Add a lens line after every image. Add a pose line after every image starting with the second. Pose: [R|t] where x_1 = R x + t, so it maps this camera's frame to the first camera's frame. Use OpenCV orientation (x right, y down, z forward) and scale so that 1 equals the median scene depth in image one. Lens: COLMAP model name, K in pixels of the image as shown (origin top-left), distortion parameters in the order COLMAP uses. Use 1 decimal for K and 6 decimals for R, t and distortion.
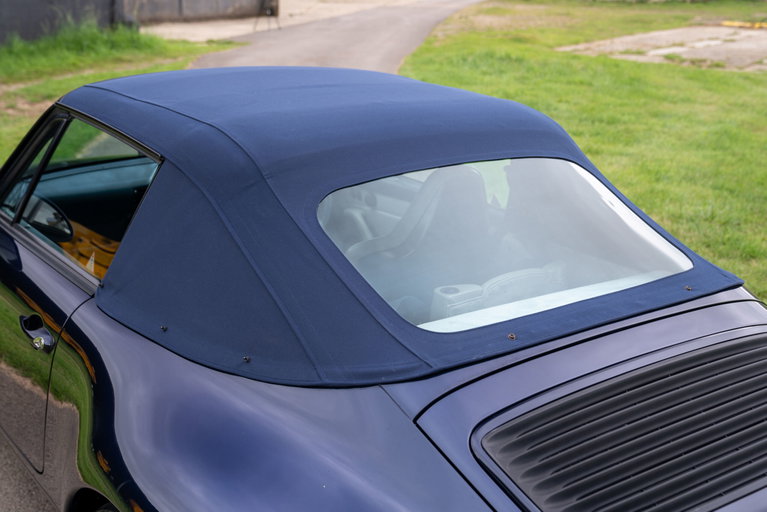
lens RADIAL K [[895.4, 0, 383.5], [0, 895.4, 256.0], [0, 0, 1]] dist [0.011406, 0.022589]
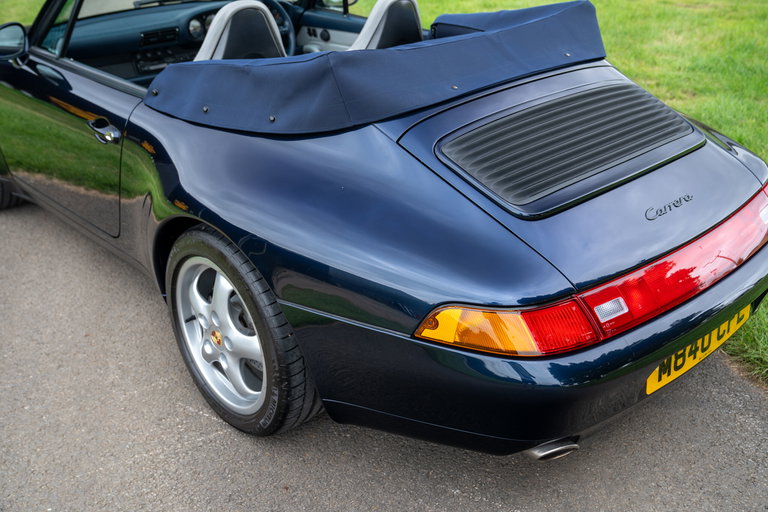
lens RADIAL K [[800.0, 0, 384.0], [0, 800.0, 256.0], [0, 0, 1]] dist [0.001001, -0.019350]
pose [[0.991650, -0.090420, 0.091950, -0.084062], [0.075682, 0.985362, 0.152755, 0.104858], [-0.104416, -0.144521, 0.983977, -0.232353]]
